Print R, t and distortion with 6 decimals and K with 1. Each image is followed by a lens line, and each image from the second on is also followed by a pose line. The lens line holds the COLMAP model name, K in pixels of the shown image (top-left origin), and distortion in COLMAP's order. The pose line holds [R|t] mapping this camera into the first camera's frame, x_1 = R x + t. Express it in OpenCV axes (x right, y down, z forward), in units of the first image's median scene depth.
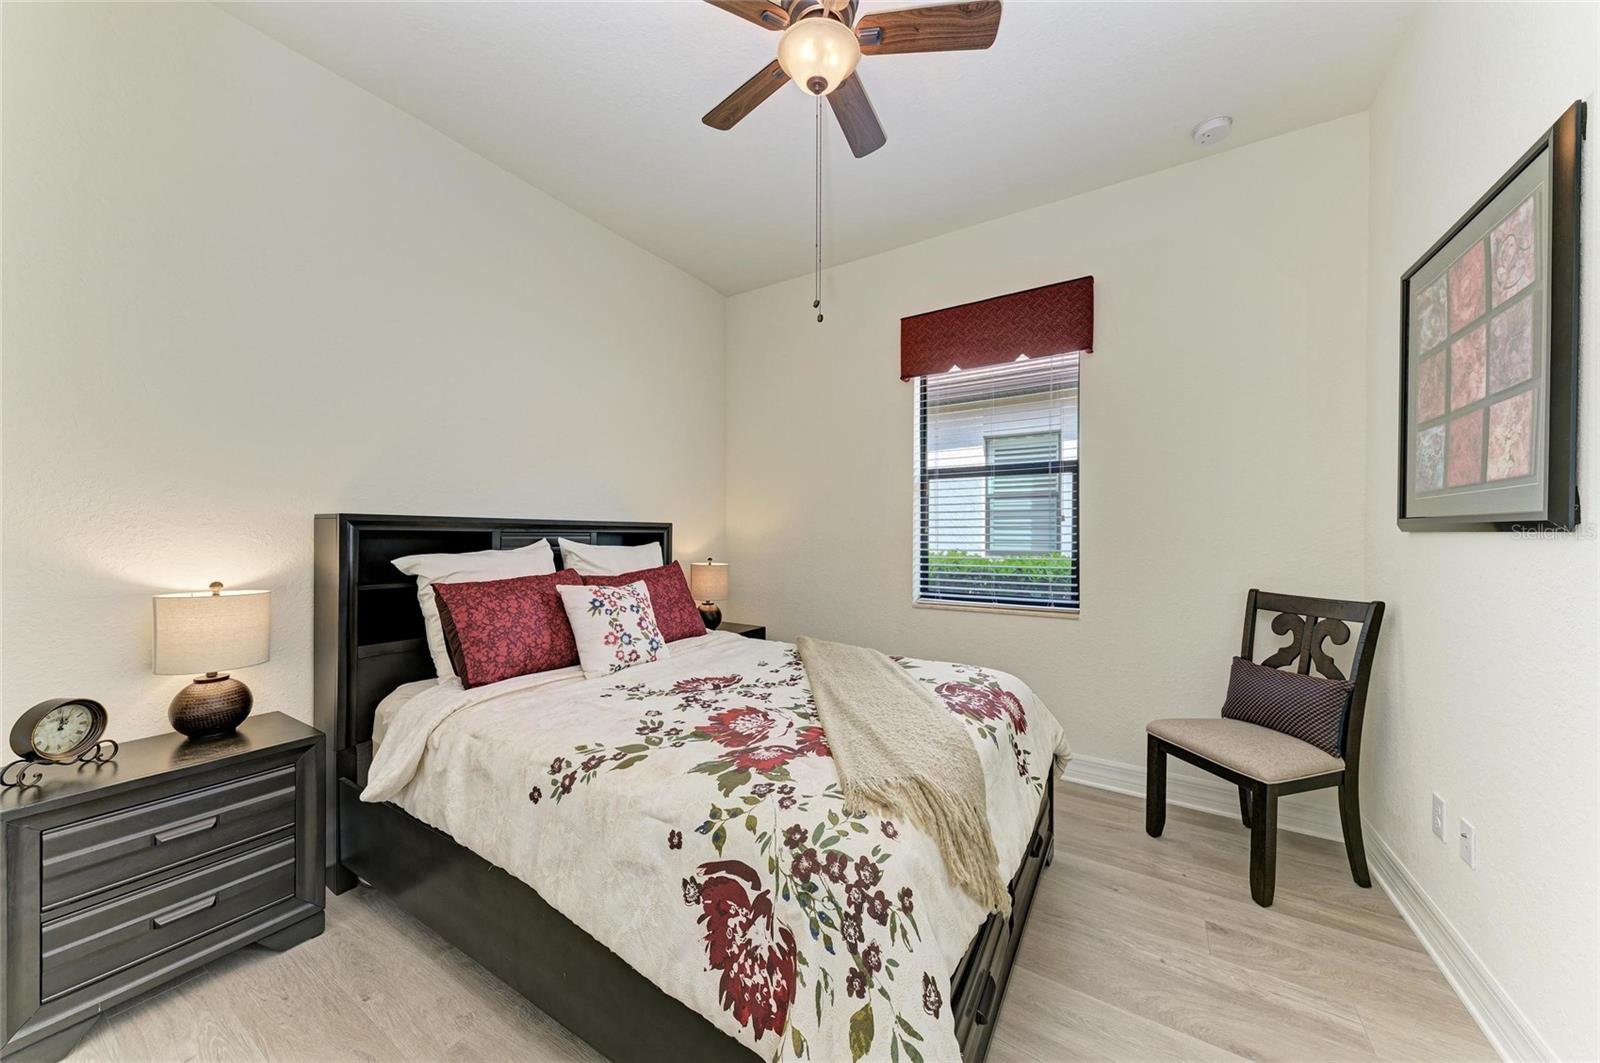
lens RADIAL K [[553.3, 0, 801.9], [0, 553.3, 533.1], [0, 0, 1]] dist [-0.001987, -0.000052]
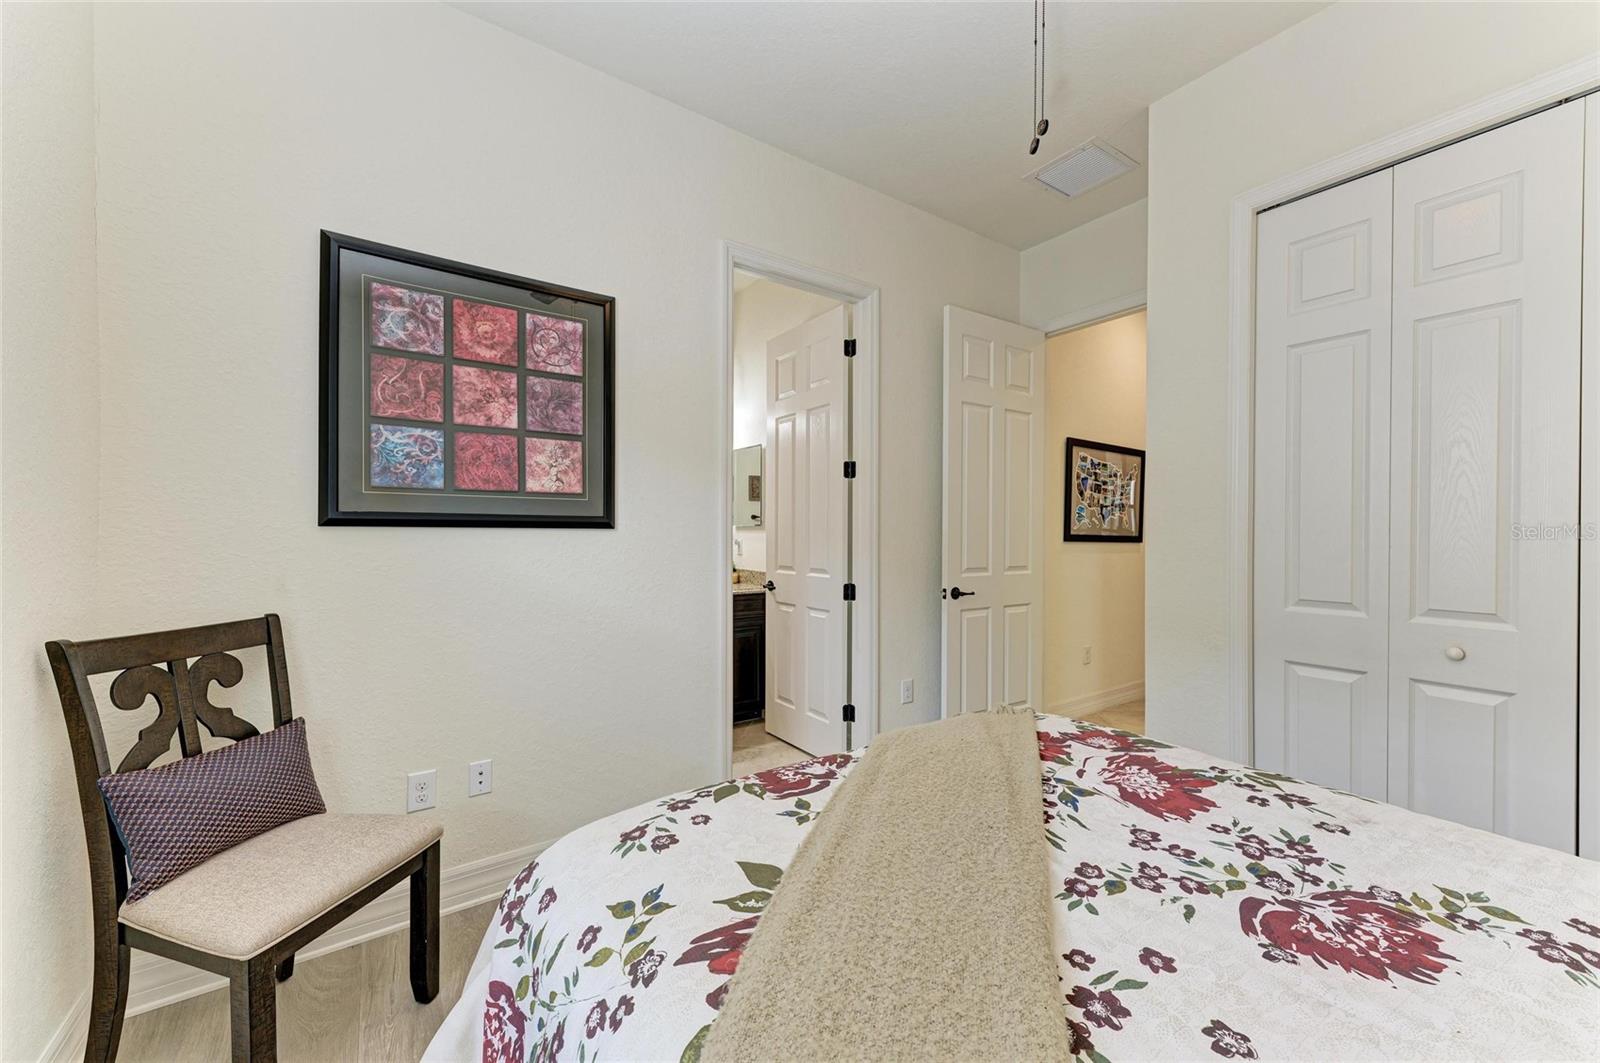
lens RADIAL K [[620.5, 0, 794.3], [0, 620.5, 529.9], [0, 0, 1]] dist [0.009968, -0.000375]
pose [[-0.916374, -0.003748, 0.400306, -0.000694], [-0.003091, 0.999993, 0.002285, -0.001728], [-0.400312, 0.000857, -0.916379, 1.810217]]
